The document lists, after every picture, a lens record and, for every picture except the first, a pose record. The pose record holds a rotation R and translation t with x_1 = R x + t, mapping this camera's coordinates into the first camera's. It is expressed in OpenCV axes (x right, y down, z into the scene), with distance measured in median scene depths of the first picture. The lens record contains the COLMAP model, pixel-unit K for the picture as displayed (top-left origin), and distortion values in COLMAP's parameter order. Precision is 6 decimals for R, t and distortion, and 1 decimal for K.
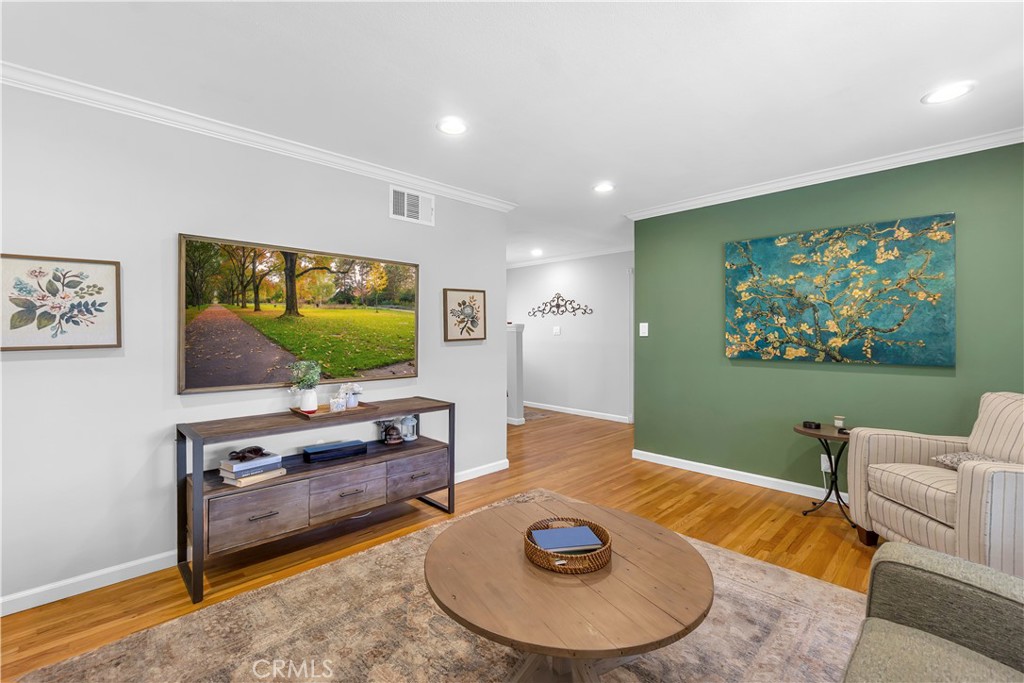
lens RADIAL K [[451.3, 0, 505.3], [0, 451.3, 328.3], [0, 0, 1]] dist [-0.001535, 0.002231]
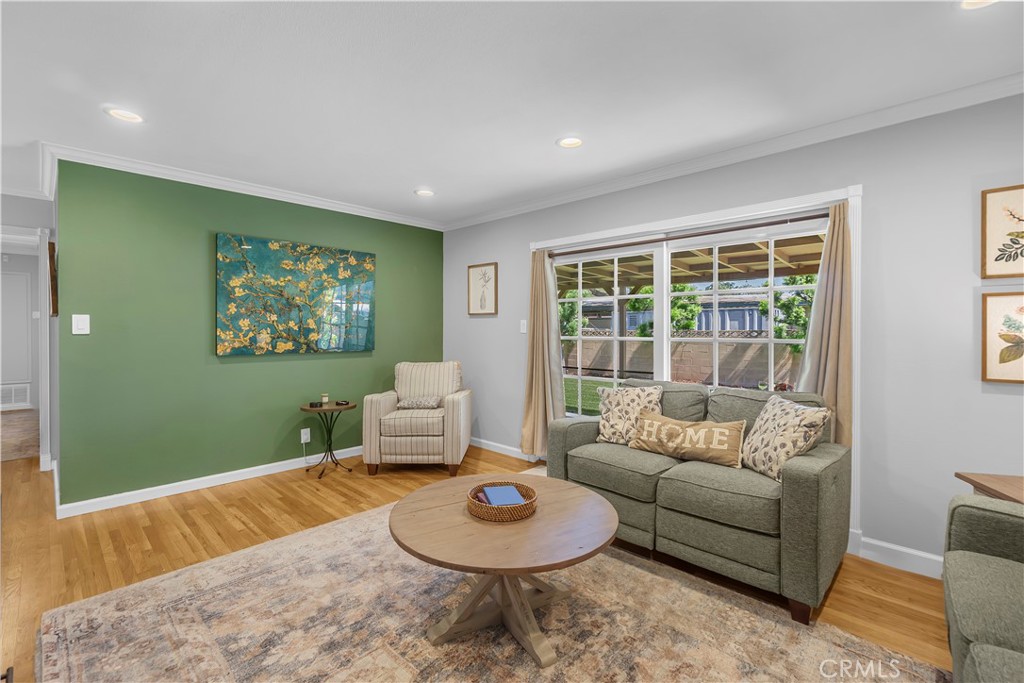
lens RADIAL K [[451.3, 0, 505.3], [0, 451.3, 328.3], [0, 0, 1]] dist [-0.001535, 0.002231]
pose [[-0.030355, 0.000700, 0.999539, -0.501152], [-0.010558, 0.999944, -0.001021, 0.003366], [-0.999483, -0.010584, -0.030346, 0.473215]]
